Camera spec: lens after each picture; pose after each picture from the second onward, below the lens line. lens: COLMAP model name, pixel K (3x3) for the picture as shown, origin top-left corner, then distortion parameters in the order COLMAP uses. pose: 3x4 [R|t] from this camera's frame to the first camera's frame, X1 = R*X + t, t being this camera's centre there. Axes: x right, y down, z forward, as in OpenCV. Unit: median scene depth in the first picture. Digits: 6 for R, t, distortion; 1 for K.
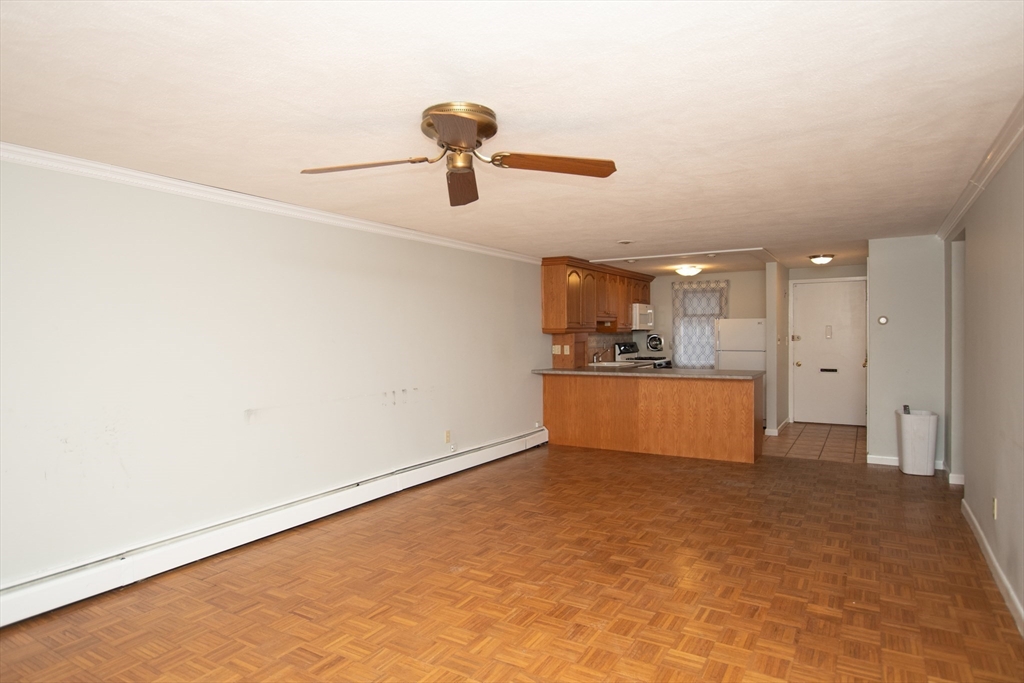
lens RADIAL K [[601.2, 0, 508.3], [0, 601.2, 338.3], [0, 0, 1]] dist [-0.005764, -0.001241]
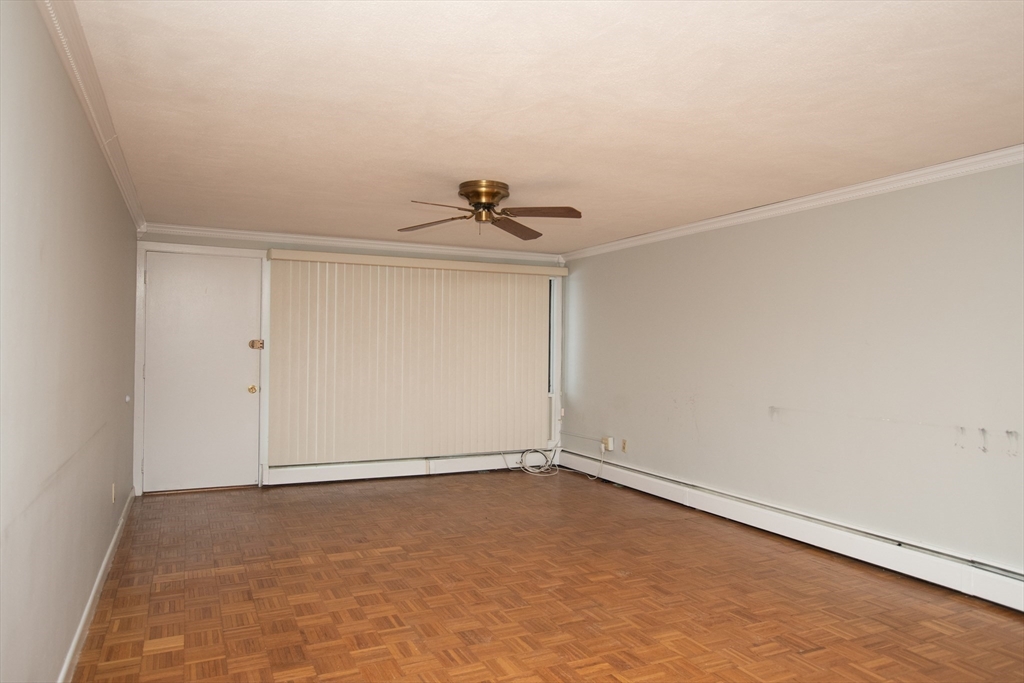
lens RADIAL K [[703.5, 0, 511.5], [0, 703.5, 341.4], [0, 0, 1]] dist [-0.000514, 0.003422]
pose [[-0.555787, -0.003992, -0.831315, 0.825193], [-0.010999, 0.999936, 0.002551, 0.005435], [0.831252, 0.010562, -0.555796, 1.263249]]
